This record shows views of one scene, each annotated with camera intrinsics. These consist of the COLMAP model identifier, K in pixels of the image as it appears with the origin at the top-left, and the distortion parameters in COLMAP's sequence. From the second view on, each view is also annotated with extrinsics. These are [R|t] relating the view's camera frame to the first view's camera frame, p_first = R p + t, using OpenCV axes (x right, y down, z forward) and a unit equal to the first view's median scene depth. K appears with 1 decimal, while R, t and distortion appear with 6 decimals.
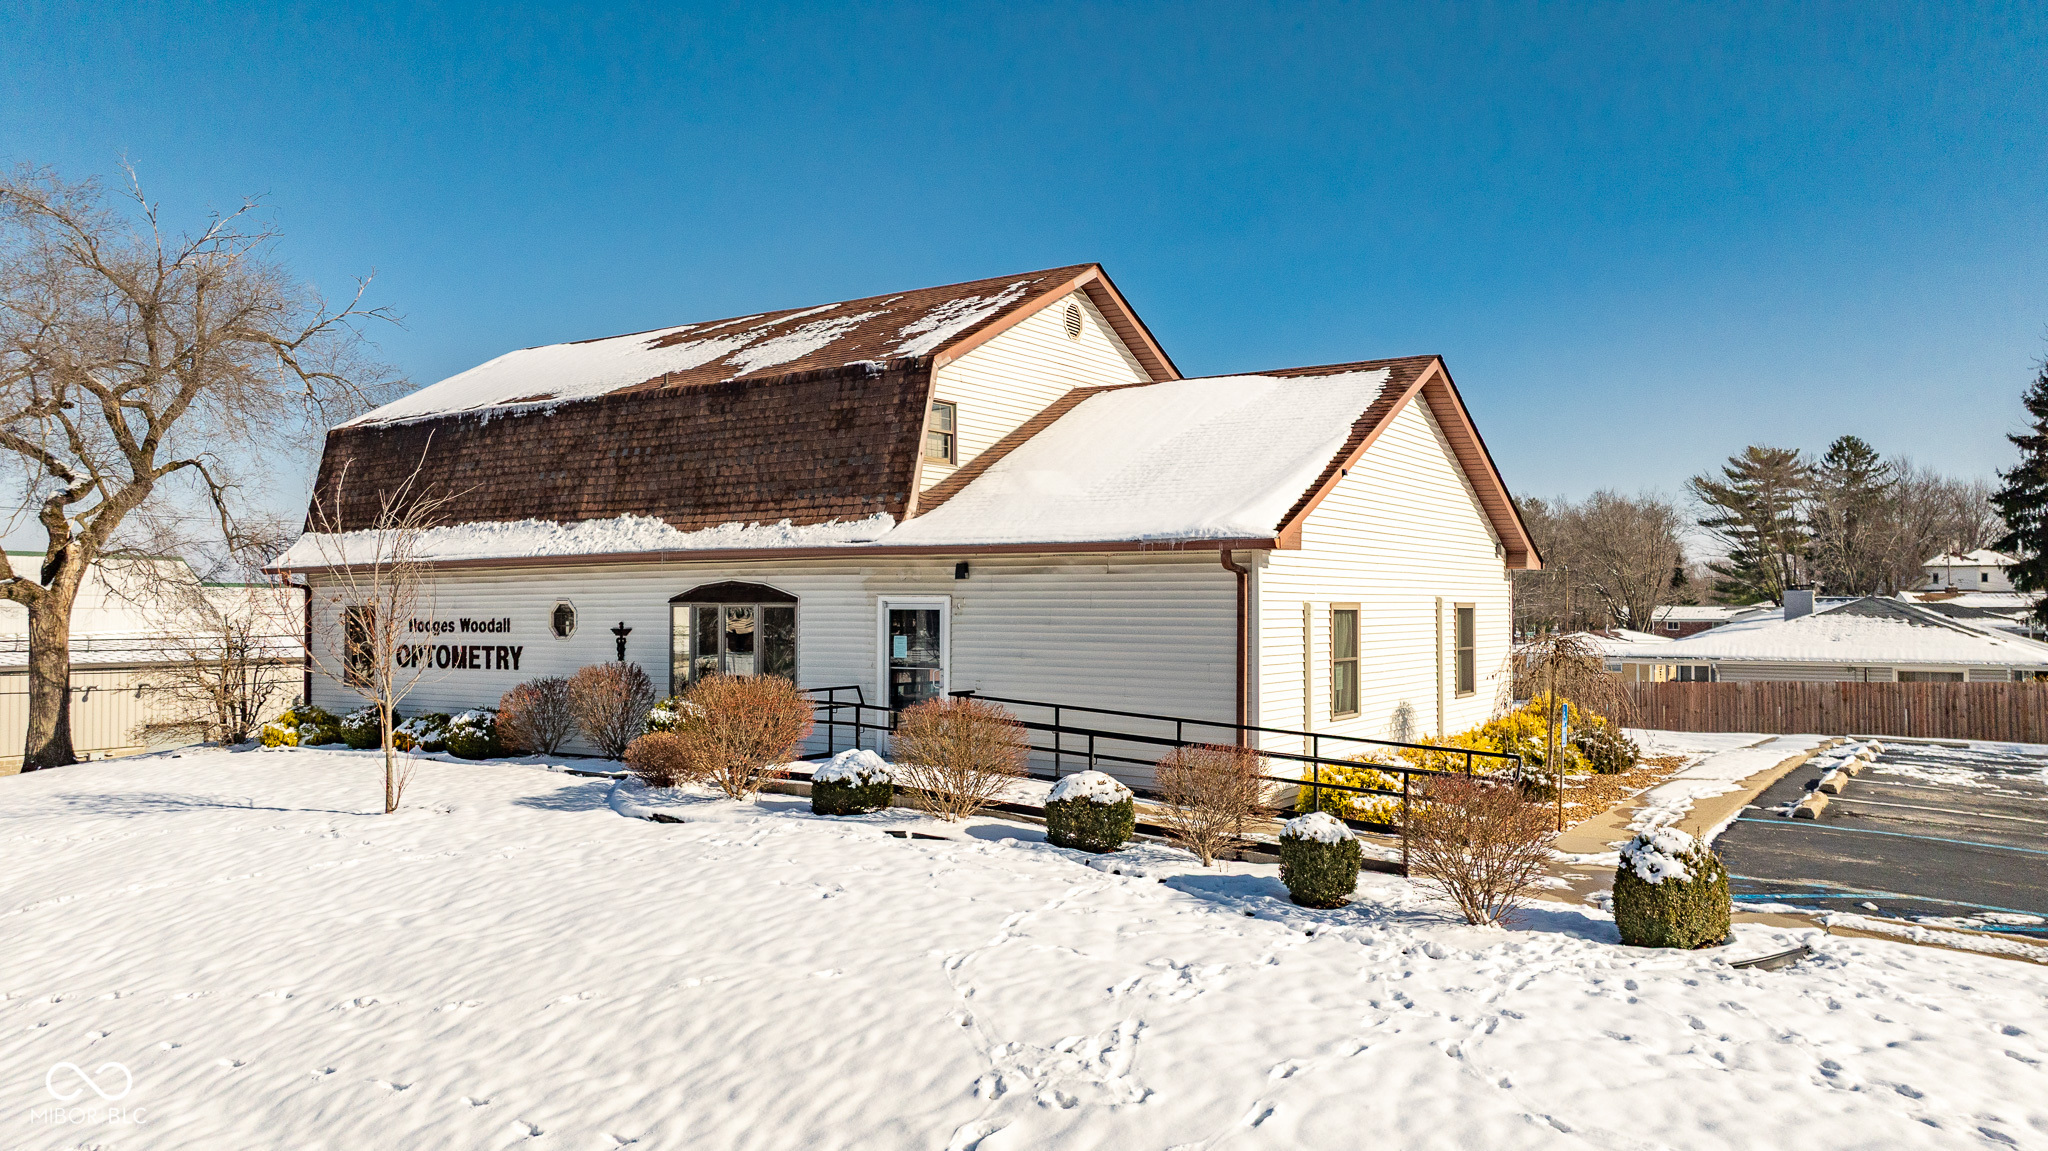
lens RADIAL K [[1443.2, 0, 1024.0], [0, 1443.2, 575.5], [0, 0, 1]] dist [-0.016775, -0.005531]
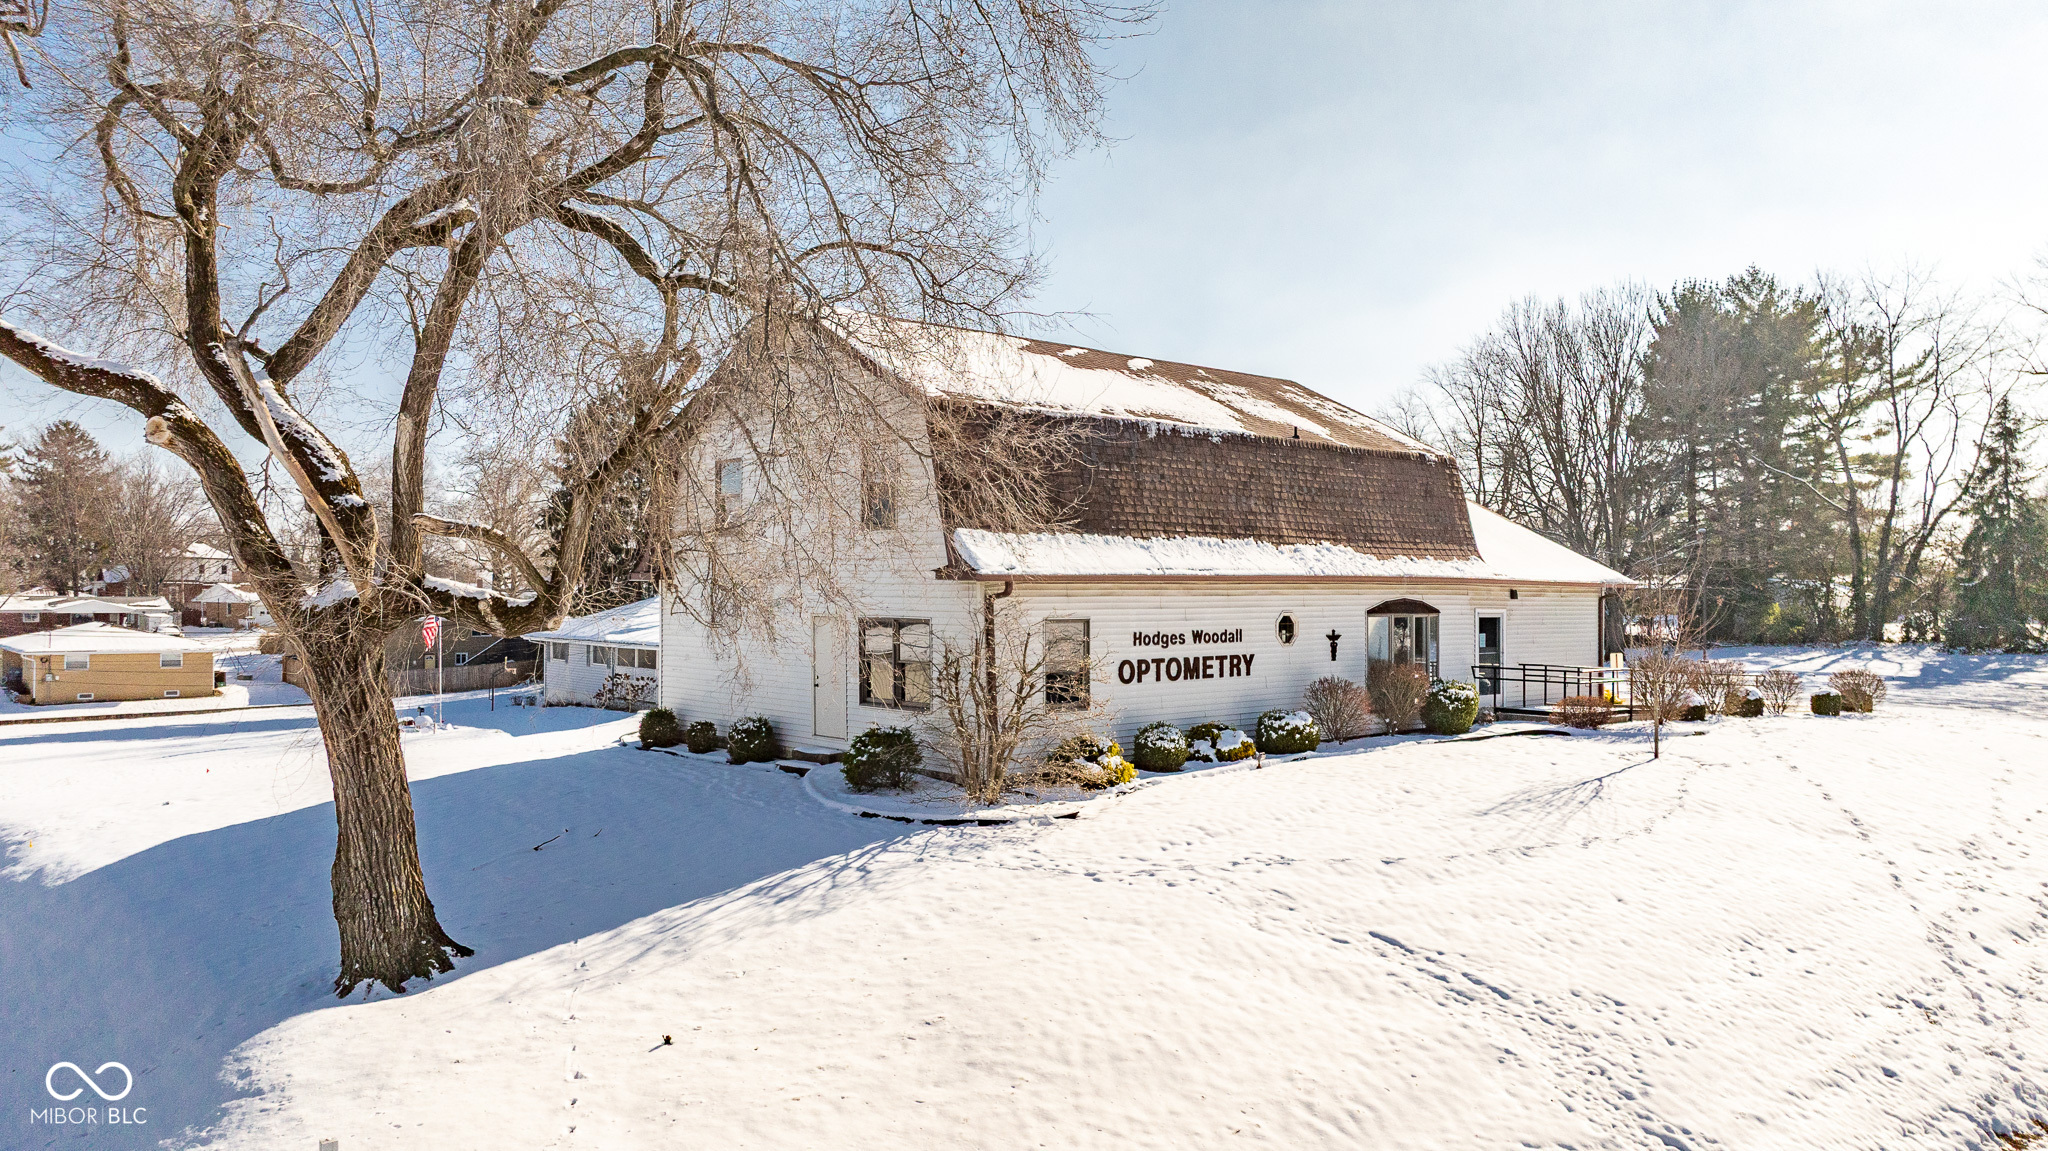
lens RADIAL K [[1443.2, 0, 1024.0], [0, 1443.2, 575.5], [0, 0, 1]] dist [-0.016775, -0.005531]
pose [[0.261965, 0.015346, 0.964955, -1.571022], [-0.024641, 0.999654, -0.009208, 0.003641], [-0.964763, -0.021366, 0.262253, 0.944086]]
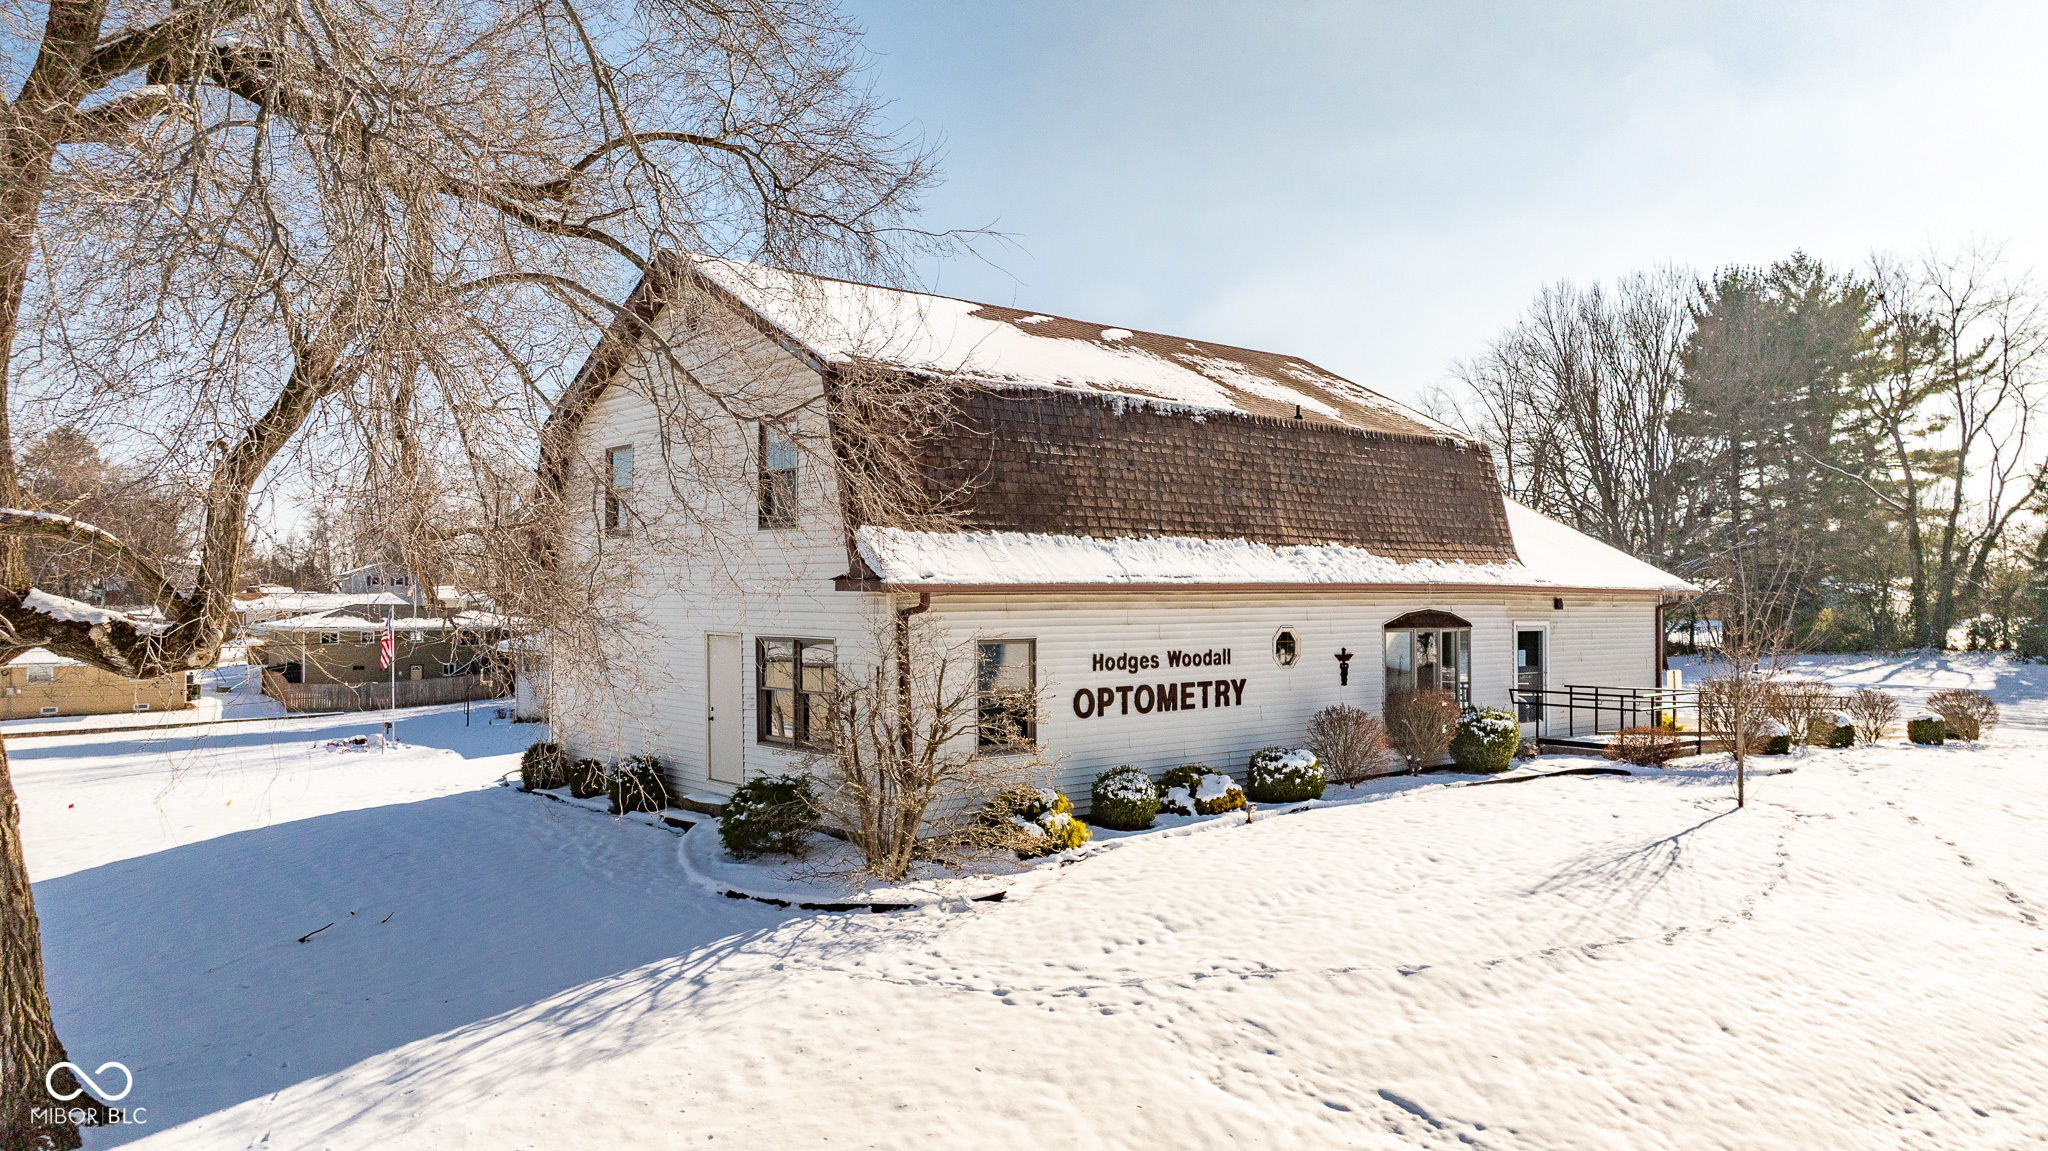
lens RADIAL K [[1443.2, 0, 1024.0], [0, 1443.2, 575.5], [0, 0, 1]] dist [-0.016775, -0.005531]
pose [[0.278530, 0.017748, 0.960264, -1.355545], [-0.021906, 0.999687, -0.012122, -0.002173], [-0.960178, -0.017660, 0.278831, 0.944401]]
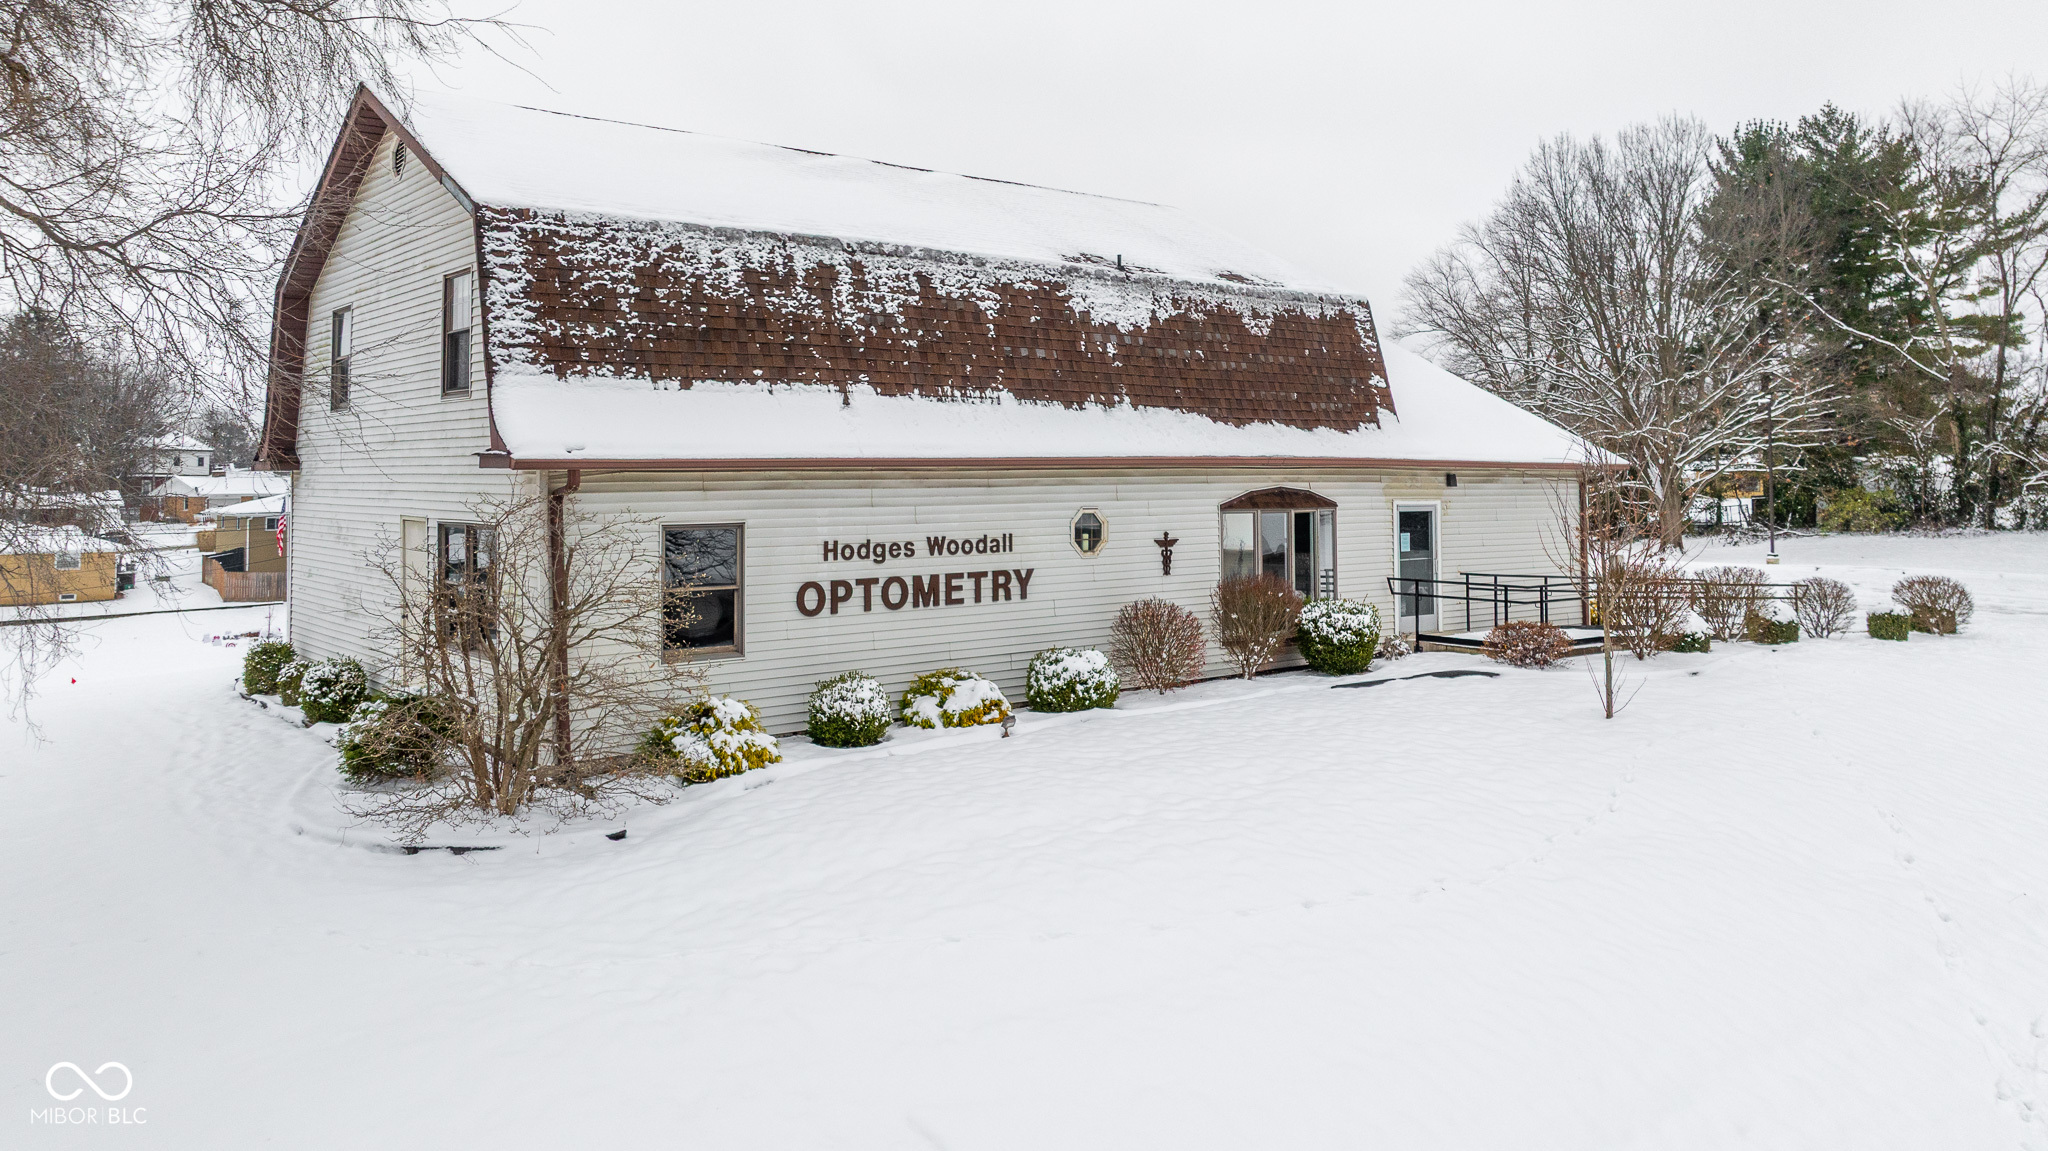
lens RADIAL K [[1476.2, 0, 1030.0], [0, 1476.2, 406.9], [0, 0, 1]] dist [-0.003431, -0.001455]
pose [[0.305173, 0.048135, 0.951080, -1.200325], [-0.016878, 0.998838, -0.045137, -0.002813], [-0.952147, -0.002278, 0.305631, 0.809582]]
